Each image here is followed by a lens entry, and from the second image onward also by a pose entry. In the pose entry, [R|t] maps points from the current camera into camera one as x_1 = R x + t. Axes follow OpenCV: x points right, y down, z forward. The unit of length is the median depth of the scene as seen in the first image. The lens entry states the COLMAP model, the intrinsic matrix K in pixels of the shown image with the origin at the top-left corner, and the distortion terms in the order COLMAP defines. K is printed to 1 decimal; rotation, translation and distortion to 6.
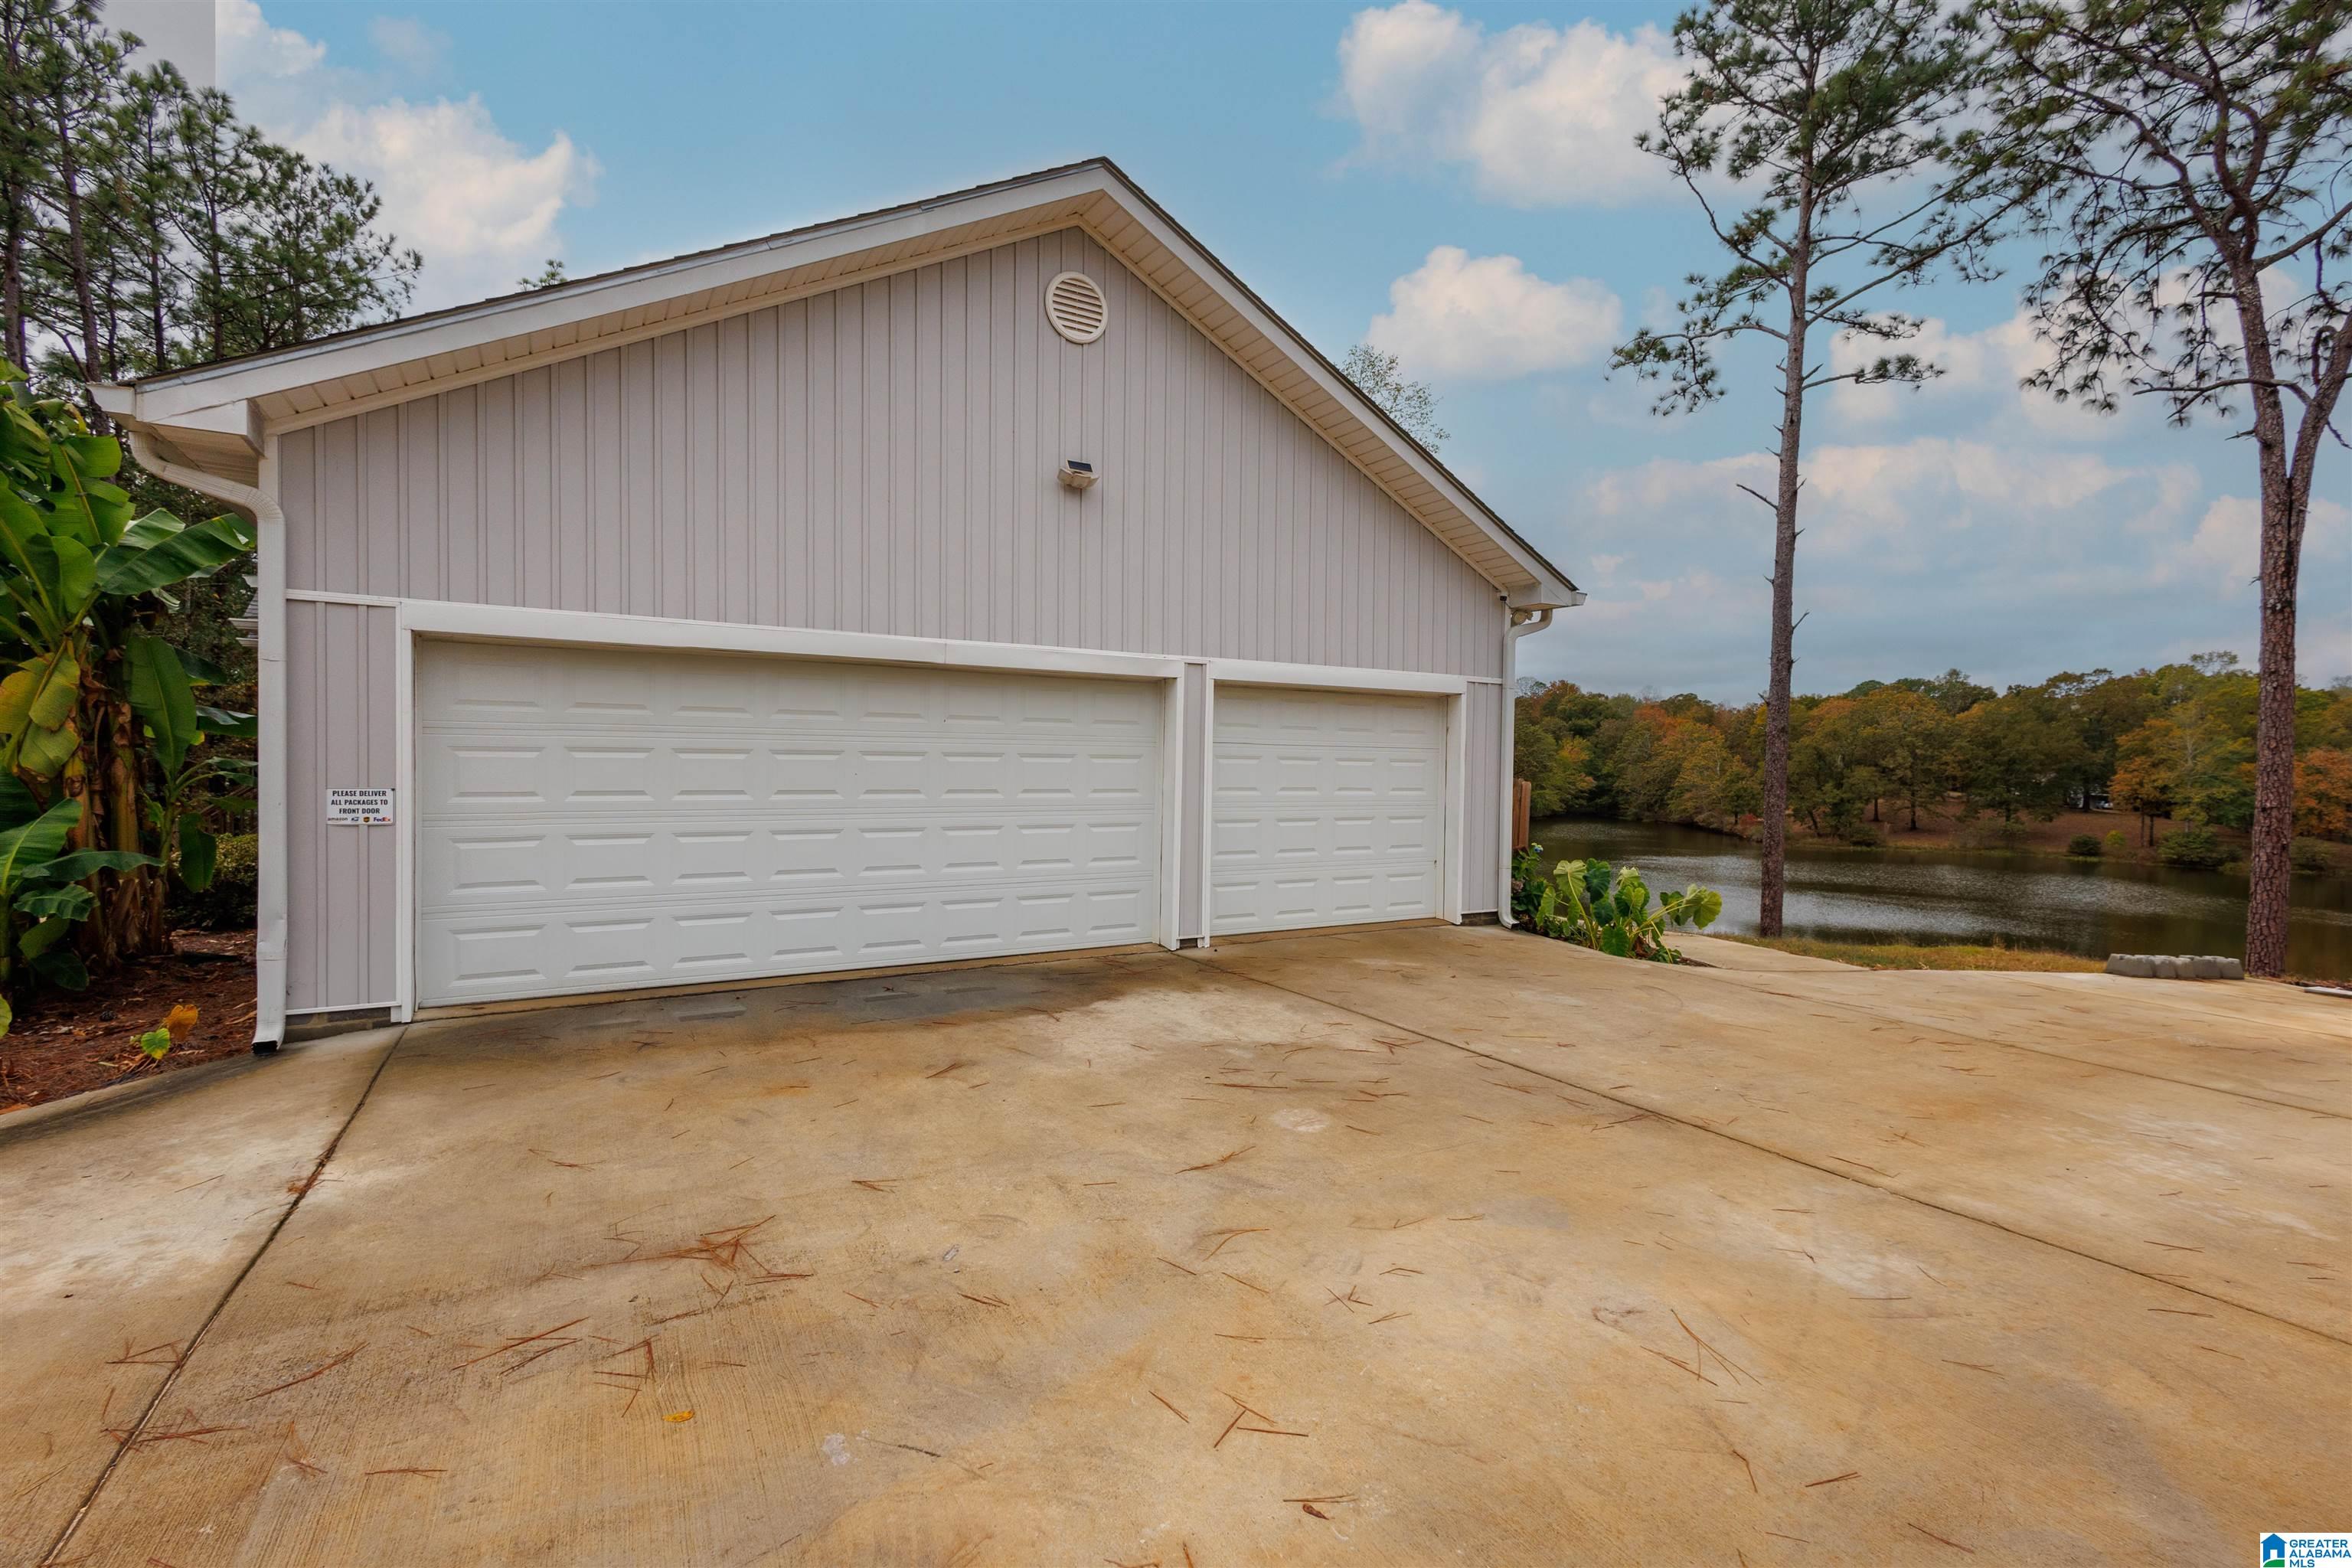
lens RADIAL K [[1112.5, 0, 1170.3], [0, 1112.5, 820.2], [0, 0, 1]] dist [0.023994, -0.009149]
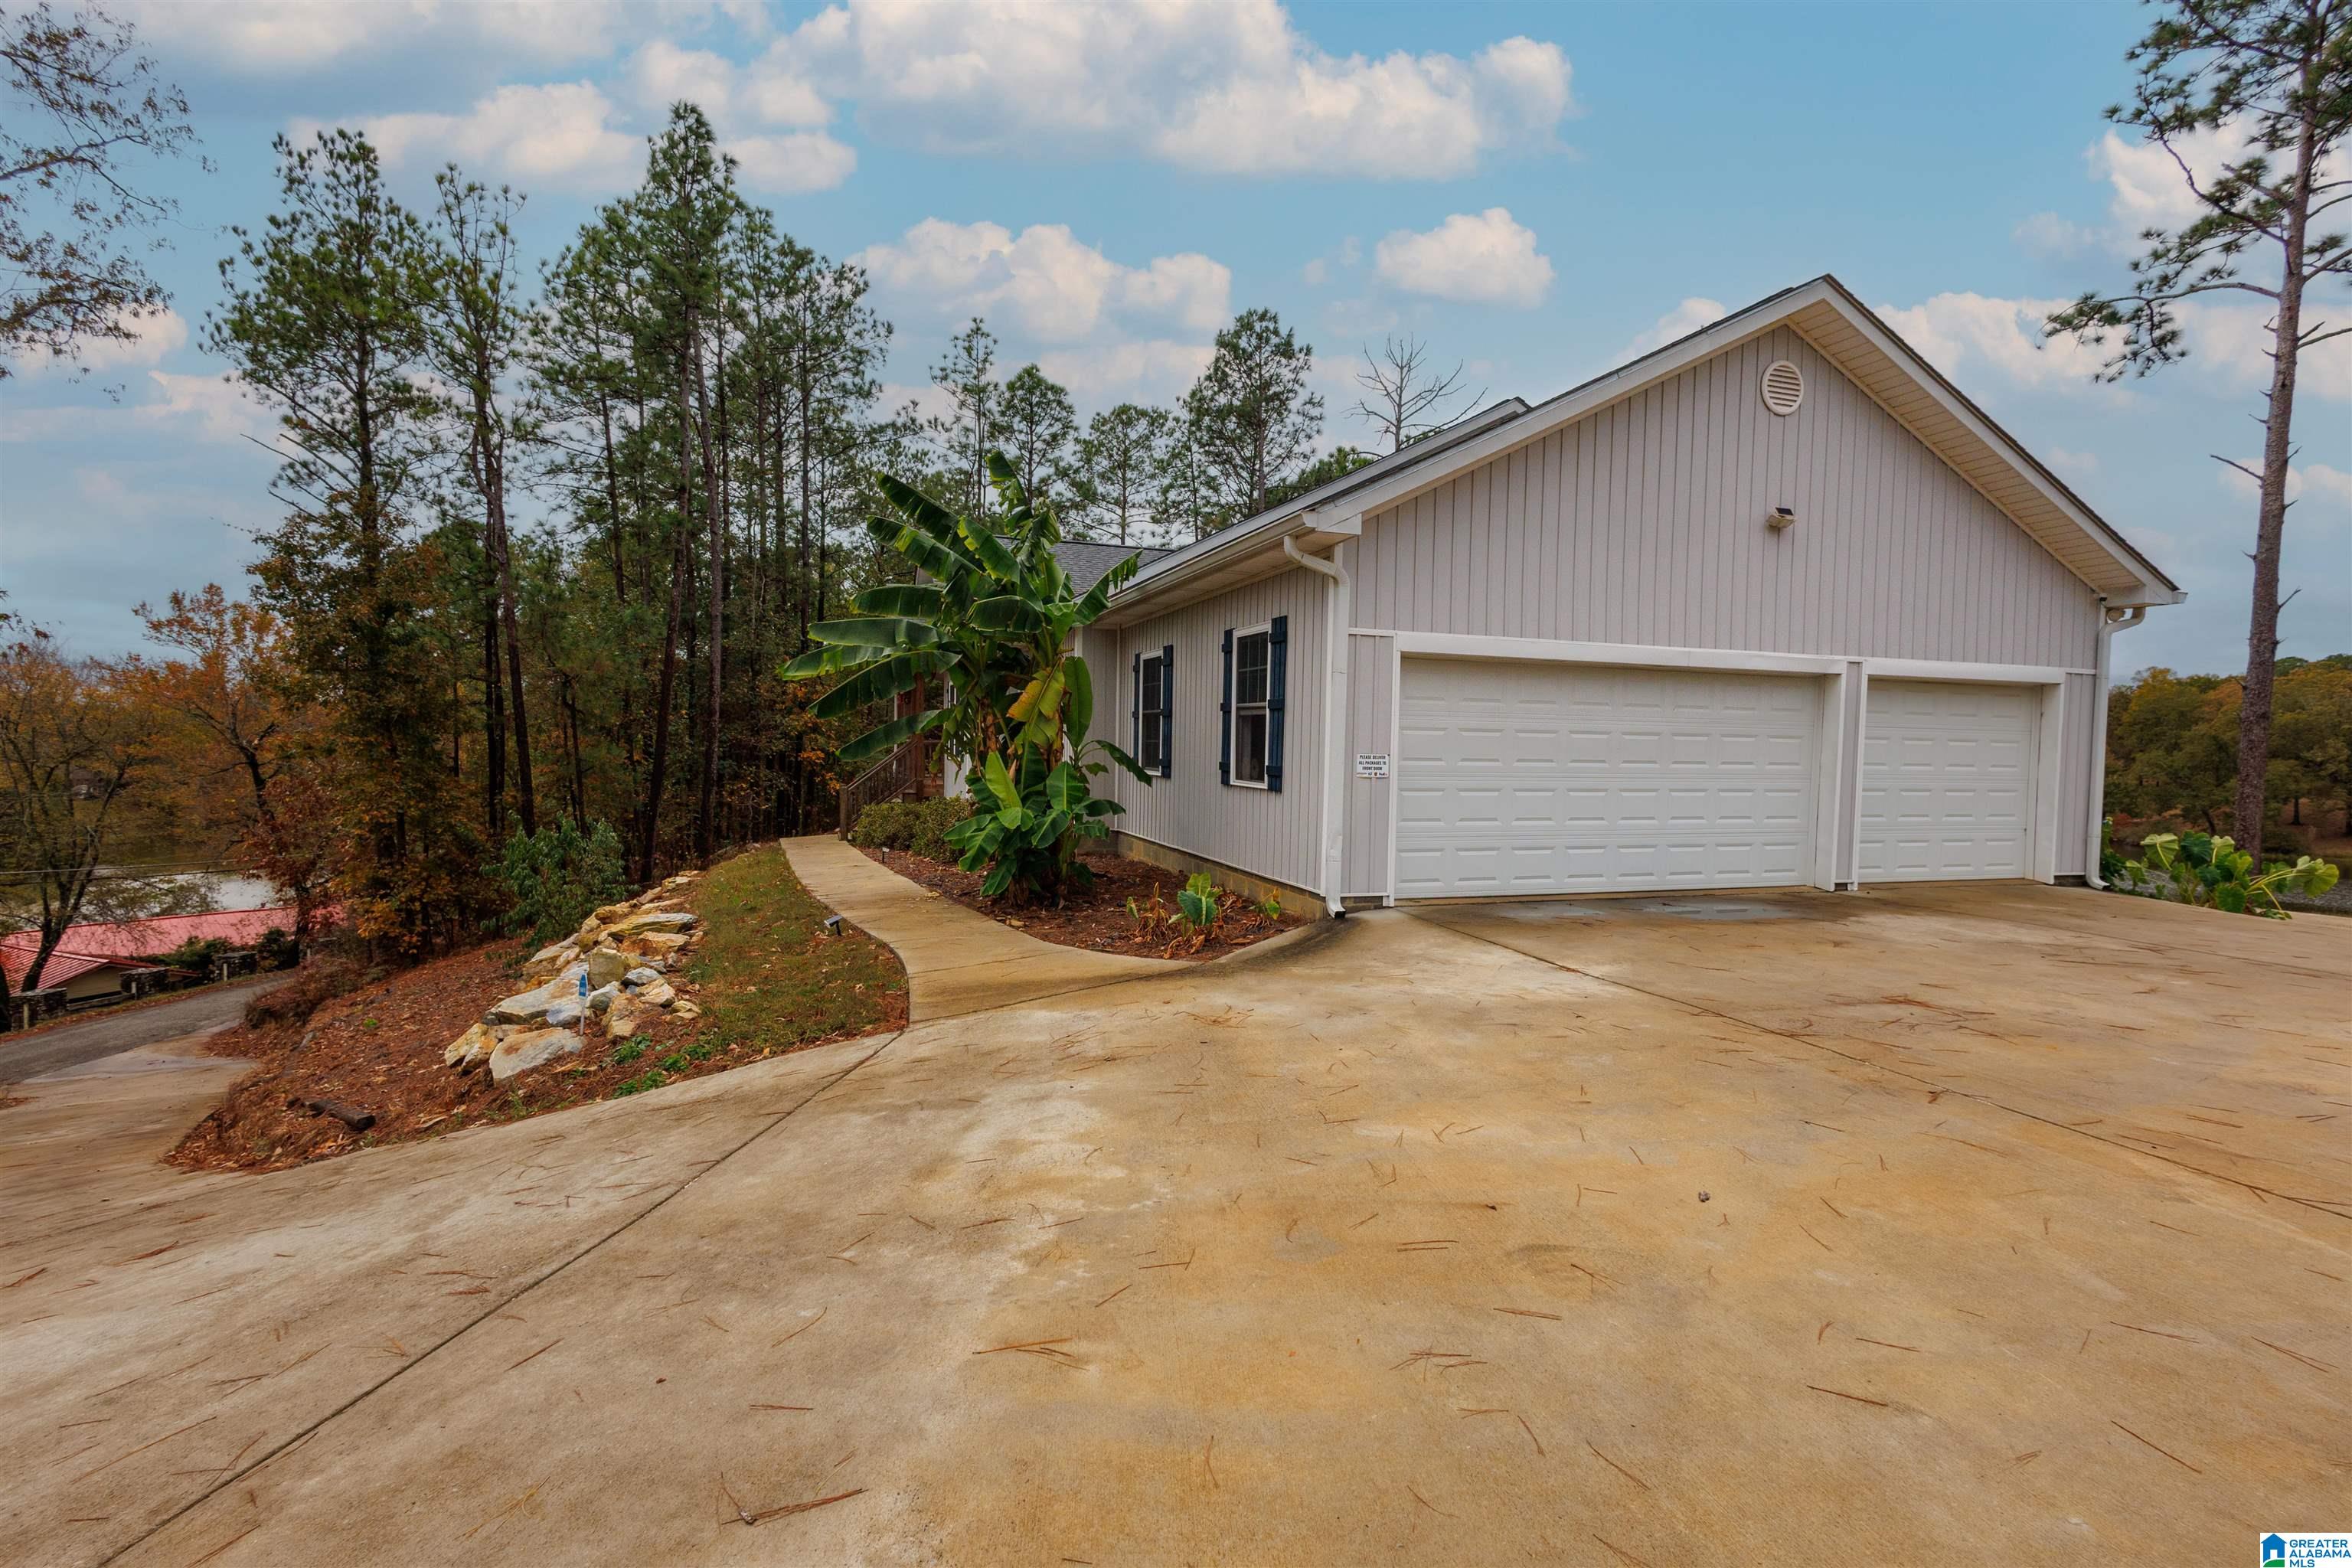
lens RADIAL K [[1112.5, 0, 1170.3], [0, 1112.5, 820.2], [0, 0, 1]] dist [0.023994, -0.009149]
pose [[0.976046, 0.020111, -0.216632, -0.137947], [-0.017580, 0.999753, 0.013605, 0.009964], [0.216852, -0.009471, 0.976158, -0.120436]]
